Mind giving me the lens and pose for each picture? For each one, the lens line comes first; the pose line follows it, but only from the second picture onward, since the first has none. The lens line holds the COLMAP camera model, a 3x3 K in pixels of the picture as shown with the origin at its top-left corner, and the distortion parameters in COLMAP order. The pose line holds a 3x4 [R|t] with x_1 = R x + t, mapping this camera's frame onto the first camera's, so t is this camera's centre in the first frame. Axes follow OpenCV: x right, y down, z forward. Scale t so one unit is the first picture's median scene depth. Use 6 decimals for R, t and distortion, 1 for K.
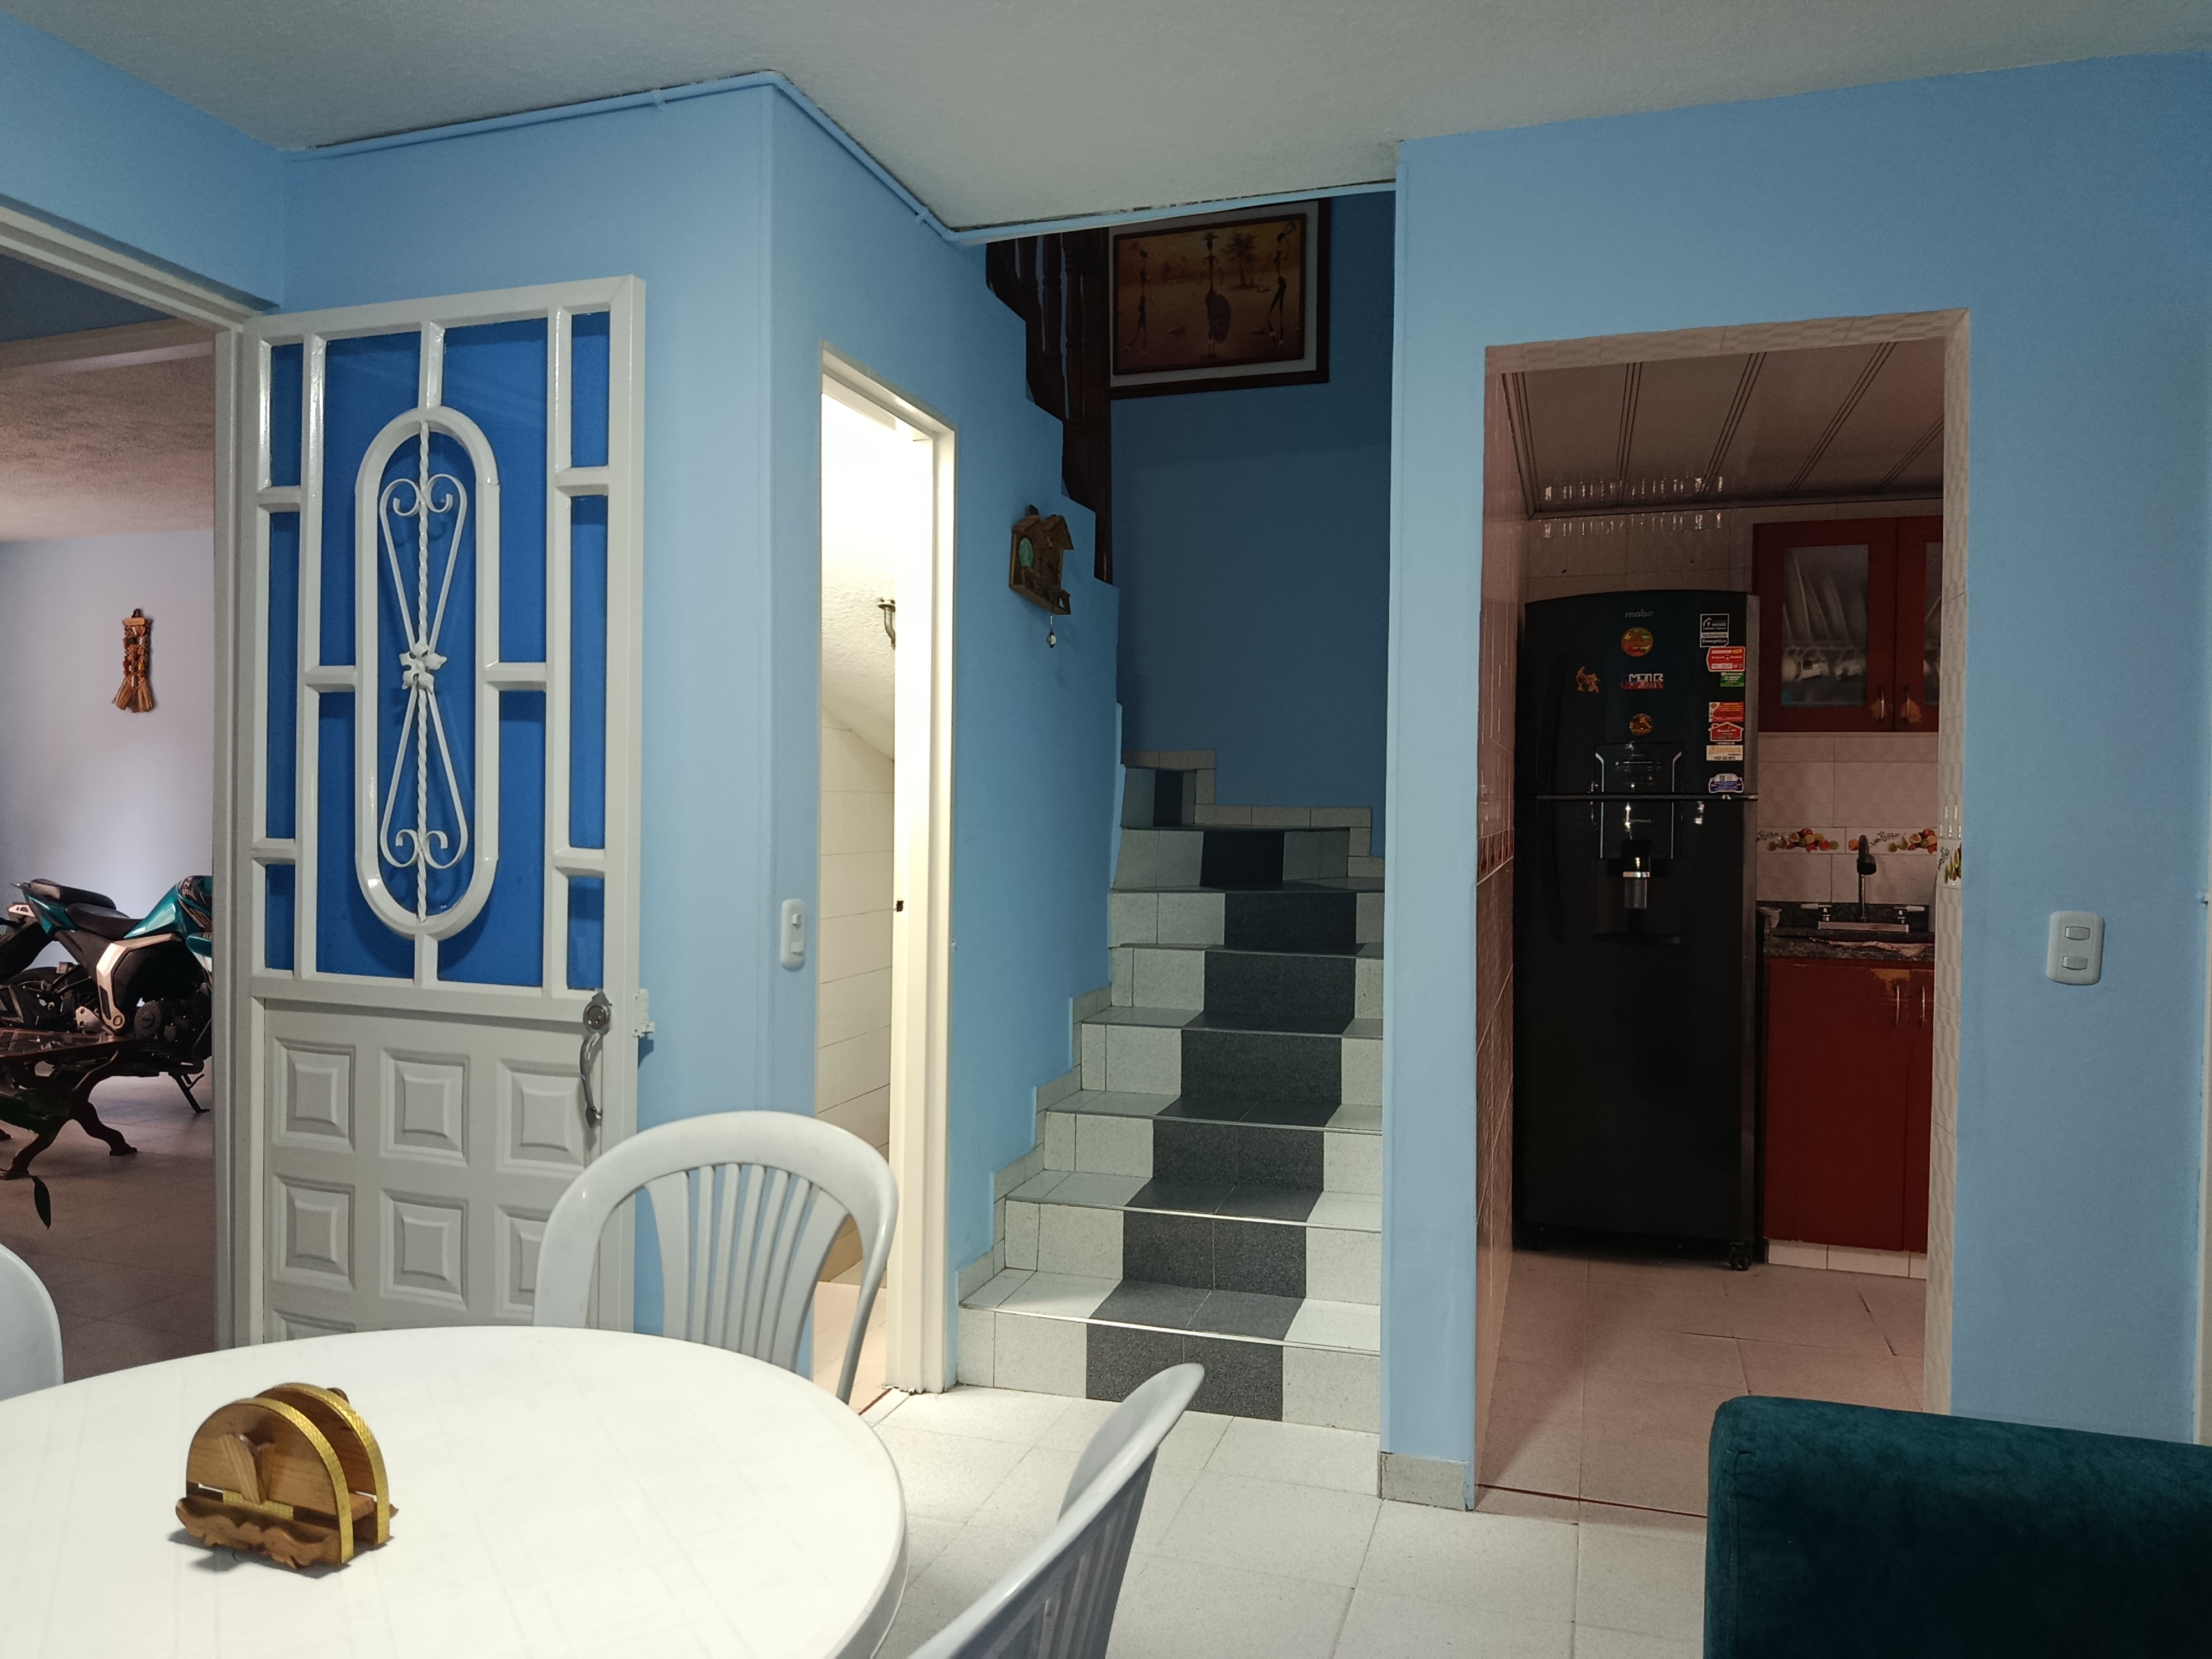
lens RADIAL K [[1521.2, 0, 1095.4], [0, 1521.2, 830.1], [0, 0, 1]] dist [-0.012807, -0.015547]
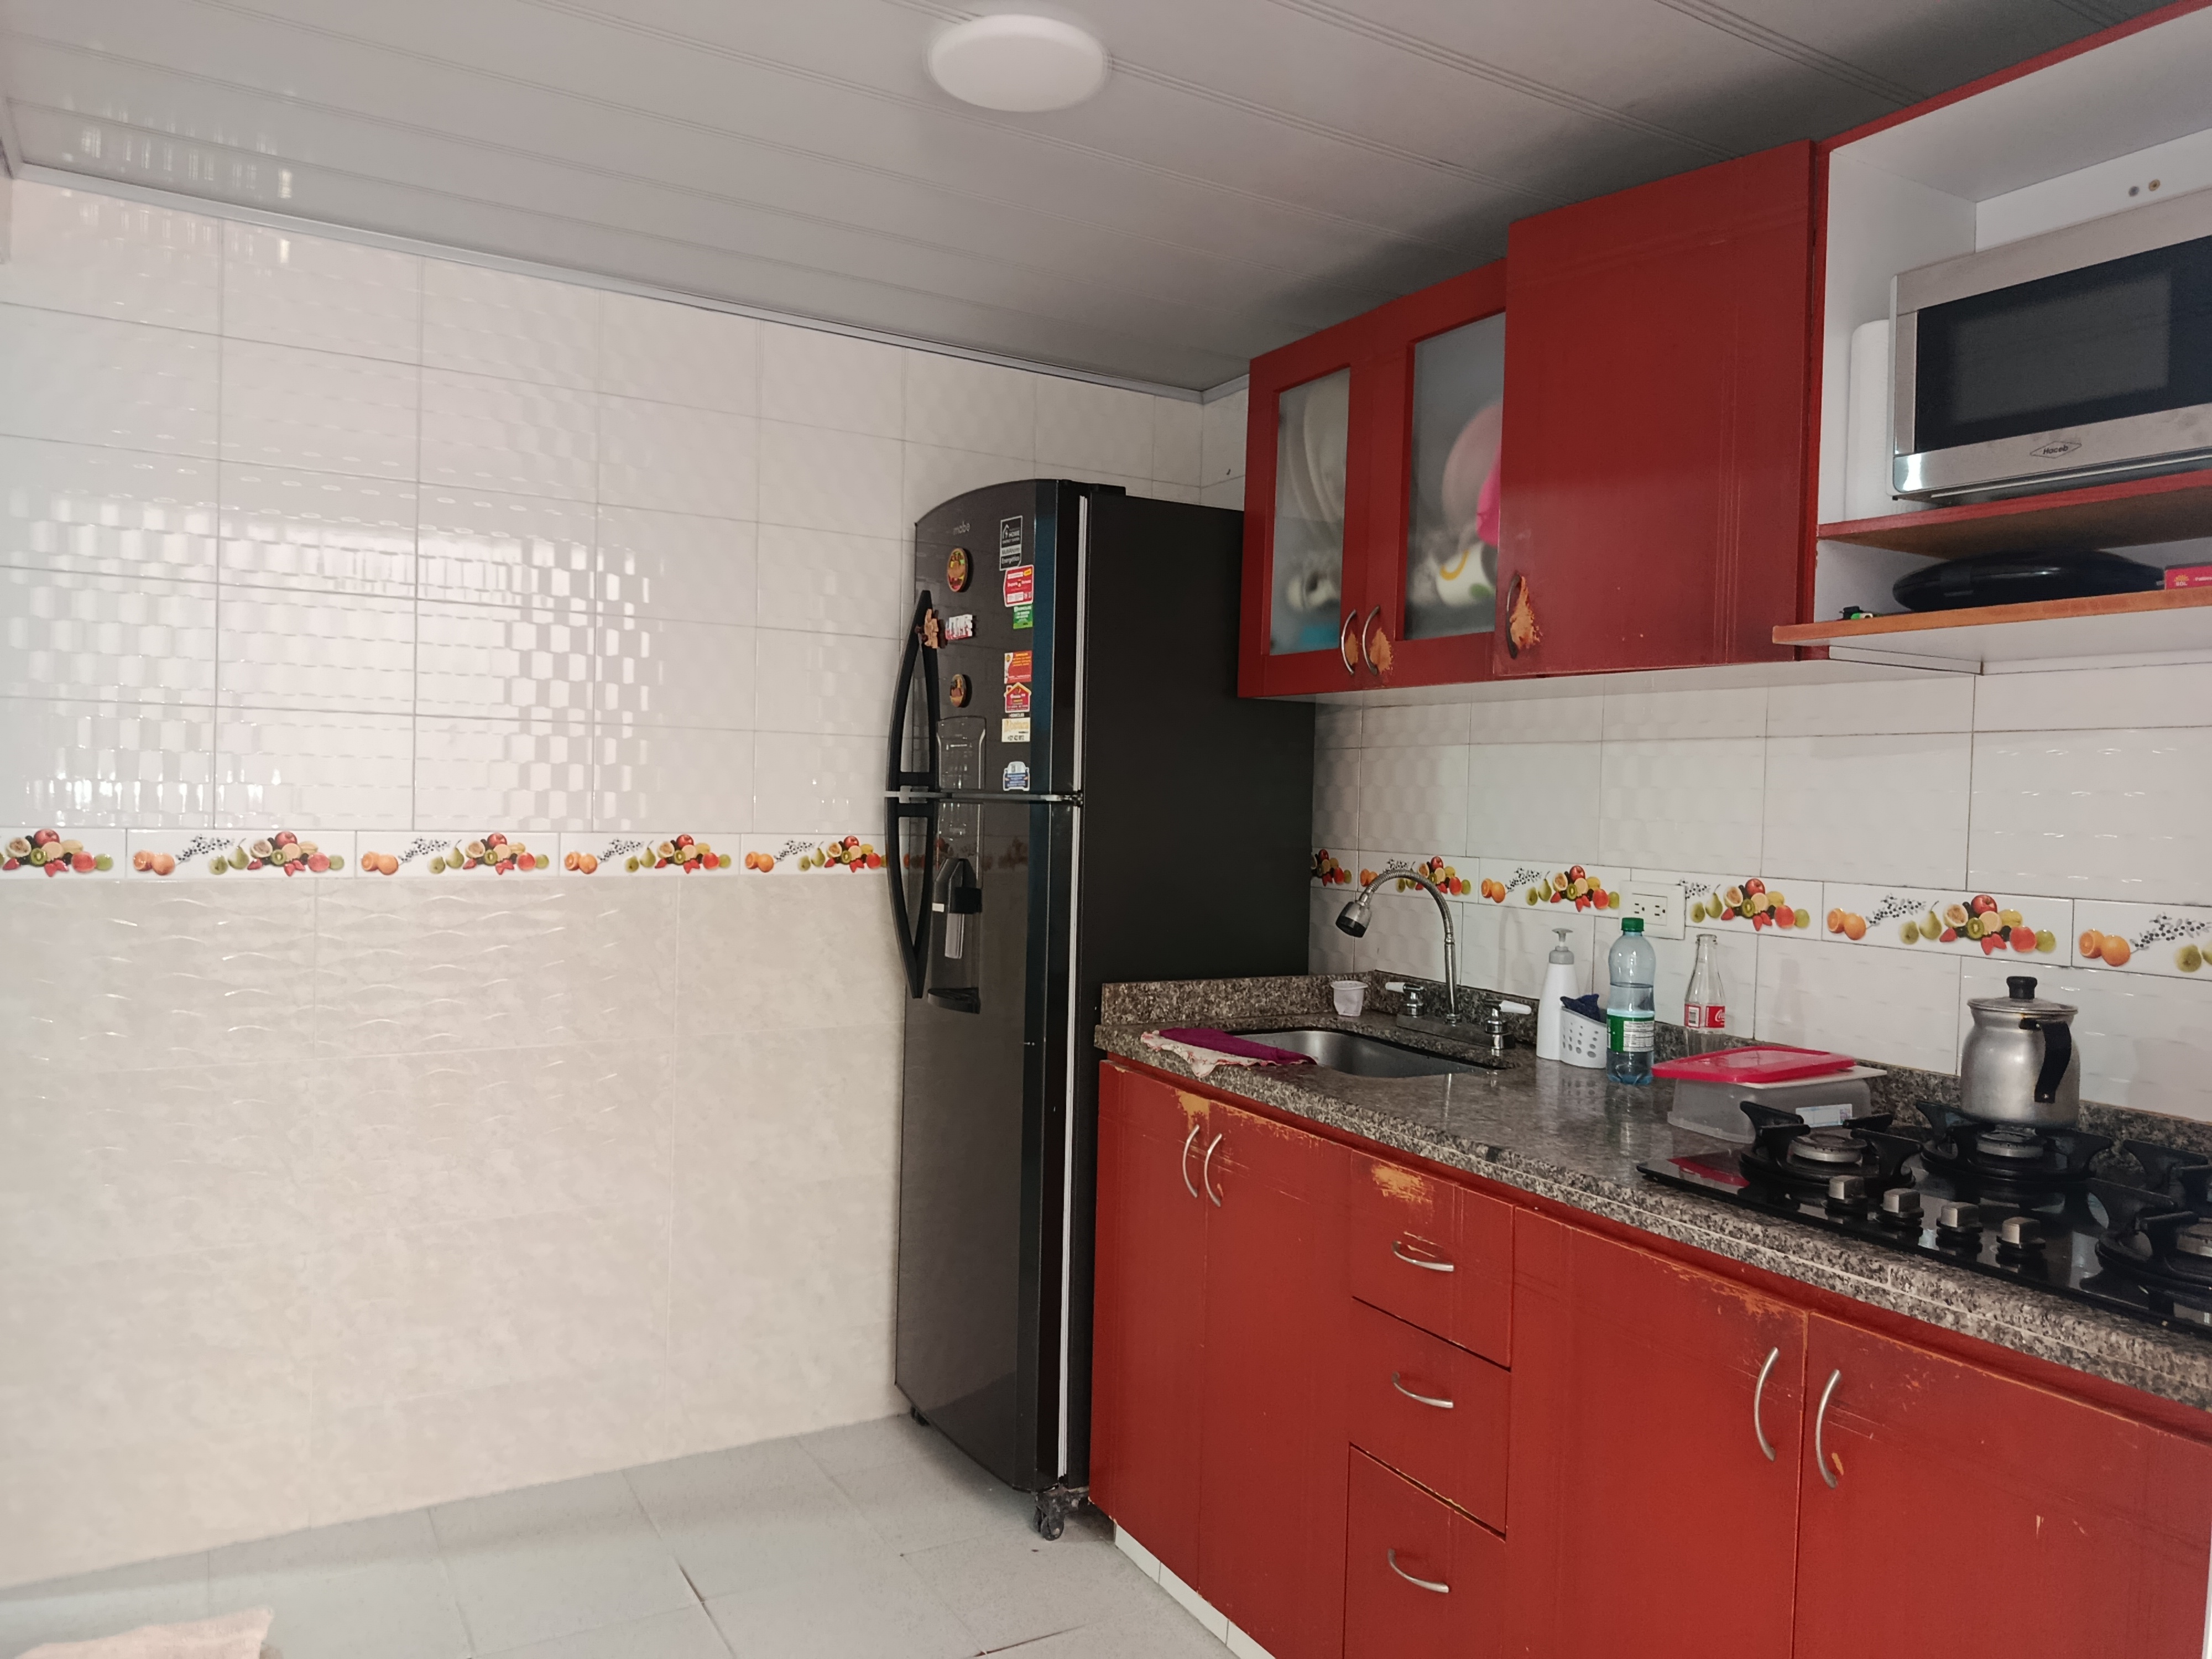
lens RADIAL K [[1521.2, 0, 1091.9], [0, 1521.2, 830.1], [0, 0, 1]] dist [-0.012807, -0.015547]
pose [[0.745007, 0.026699, -0.666522, 0.873572], [-0.030376, 0.999520, 0.006085, -0.012807], [0.666365, 0.015713, 0.745460, 0.534041]]
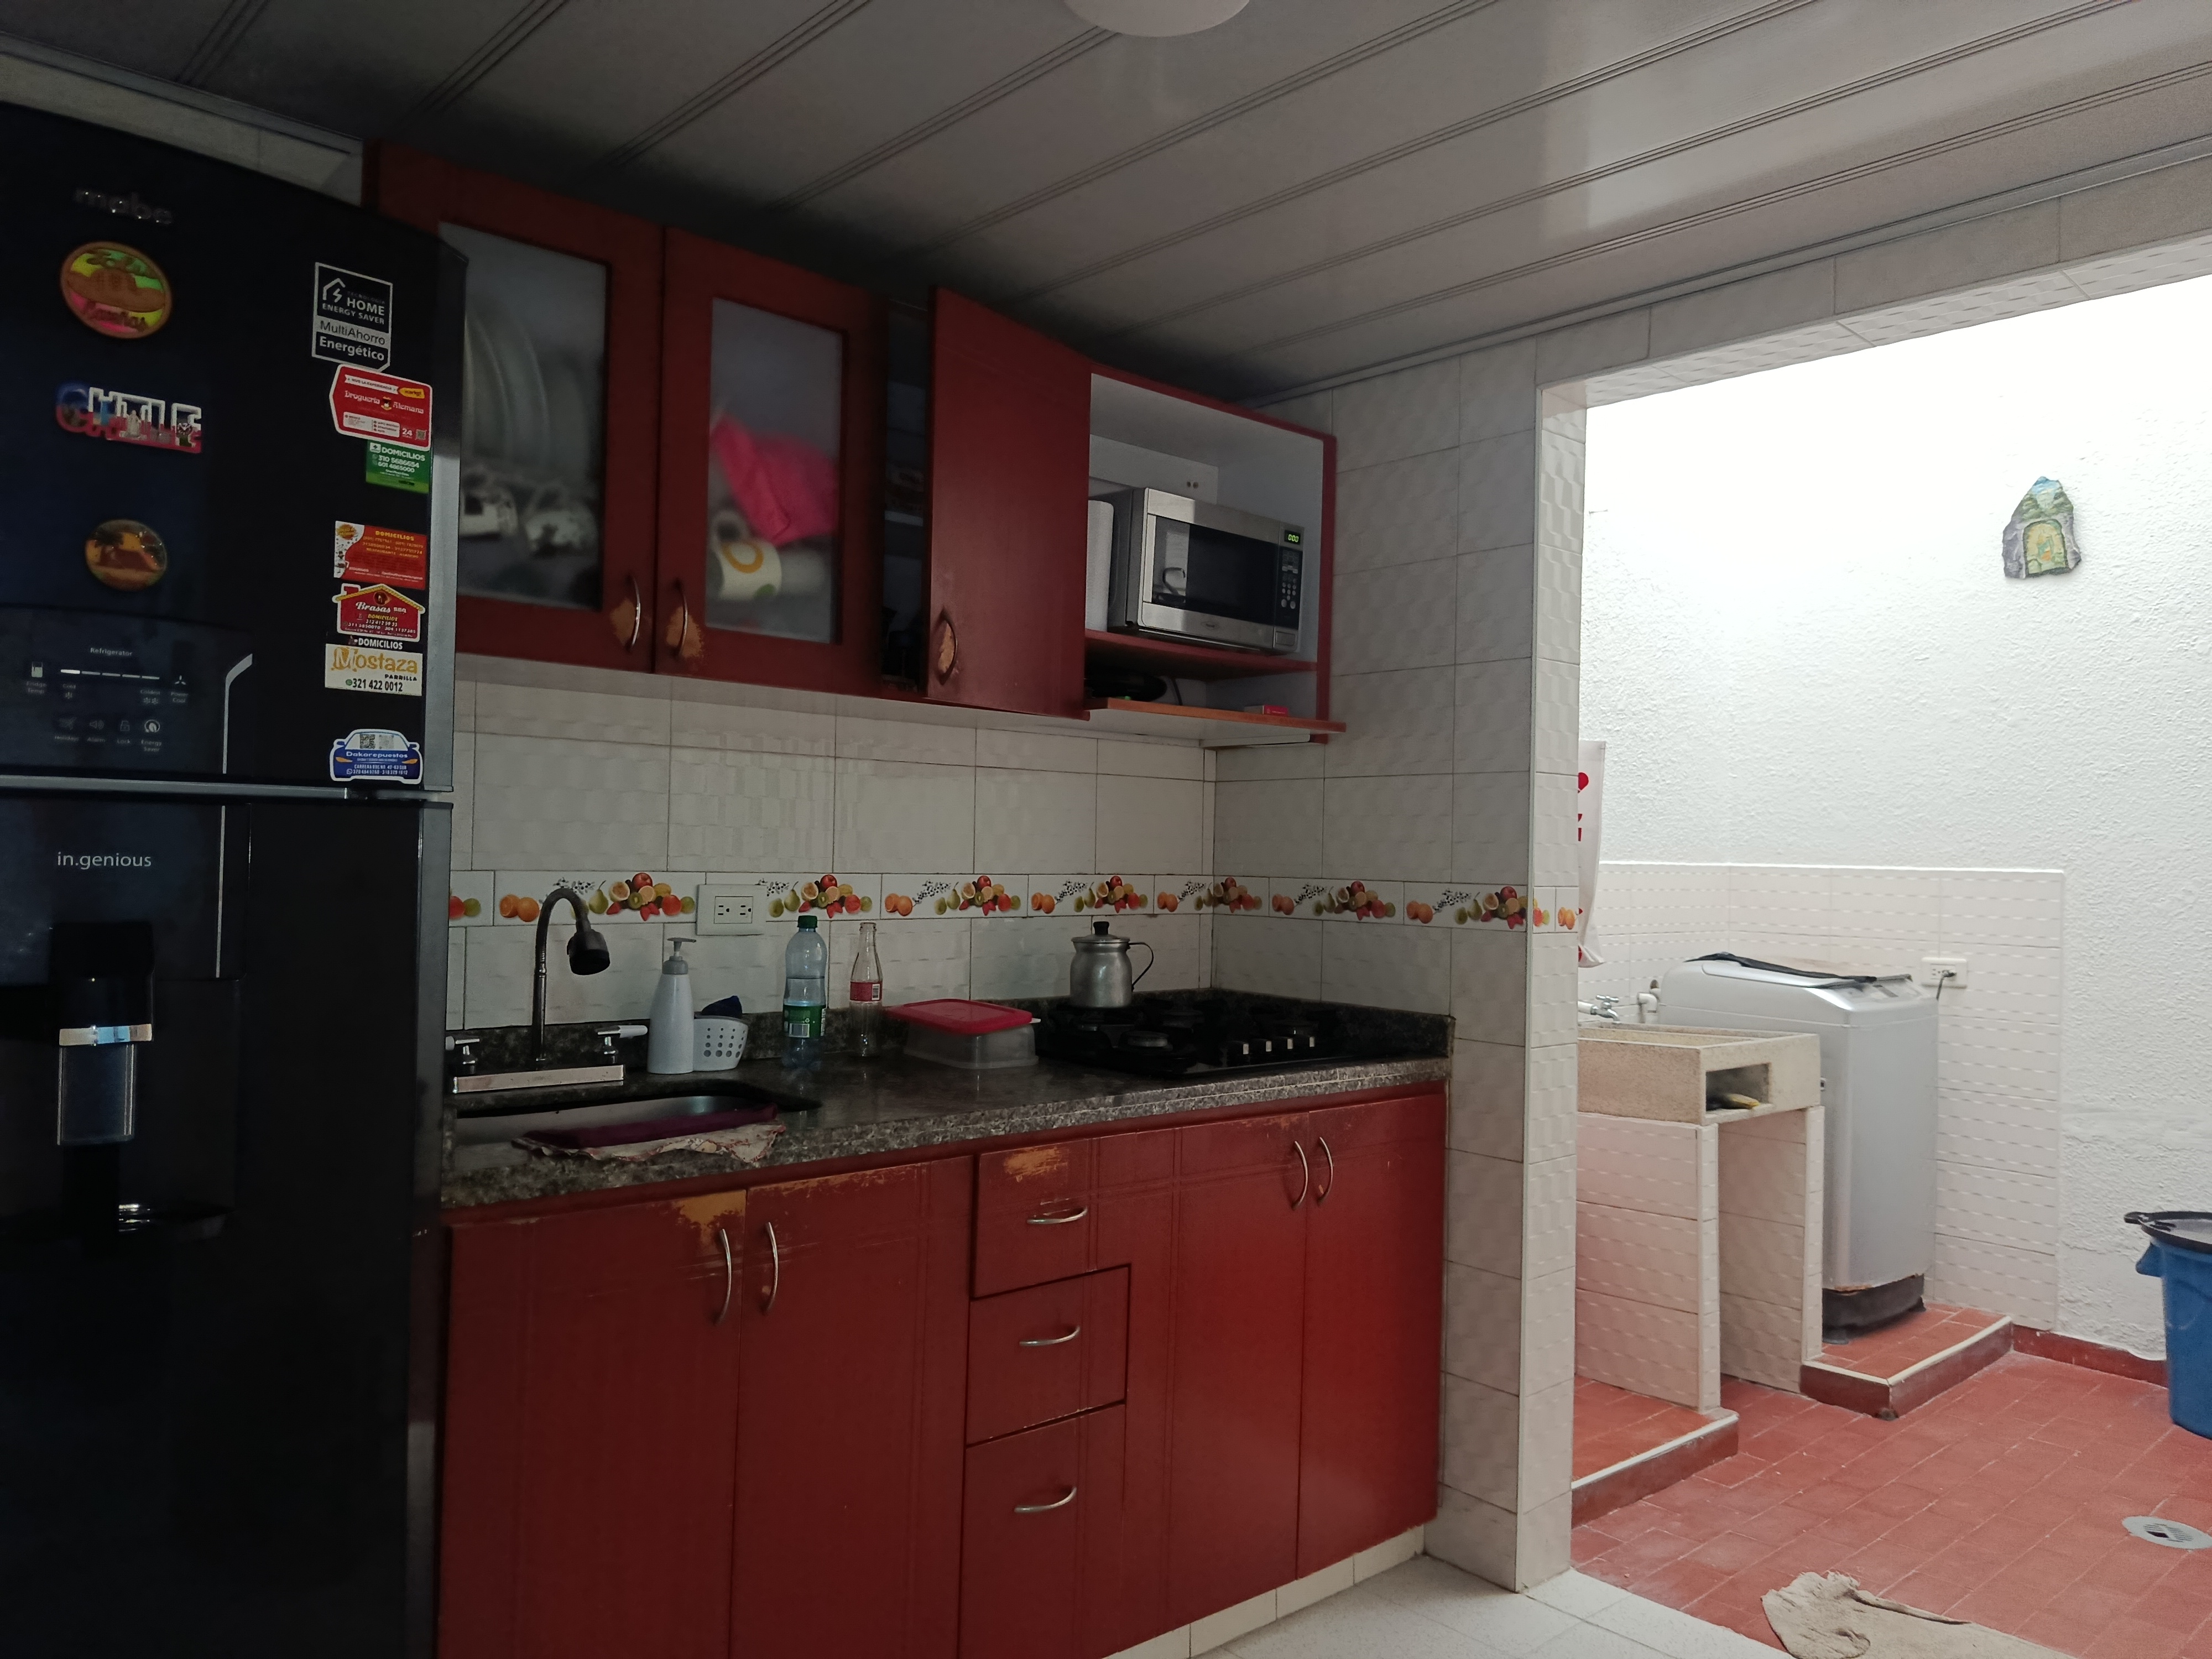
lens RADIAL K [[1521.2, 0, 1073.0], [0, 1521.2, 826.2], [0, 0, 1]] dist [-0.012807, -0.015547]
pose [[0.496957, 0.017124, 0.867606, 0.189120], [-0.002789, 0.999832, -0.018136, -0.008561], [-0.867770, 0.006593, 0.496922, 0.681396]]
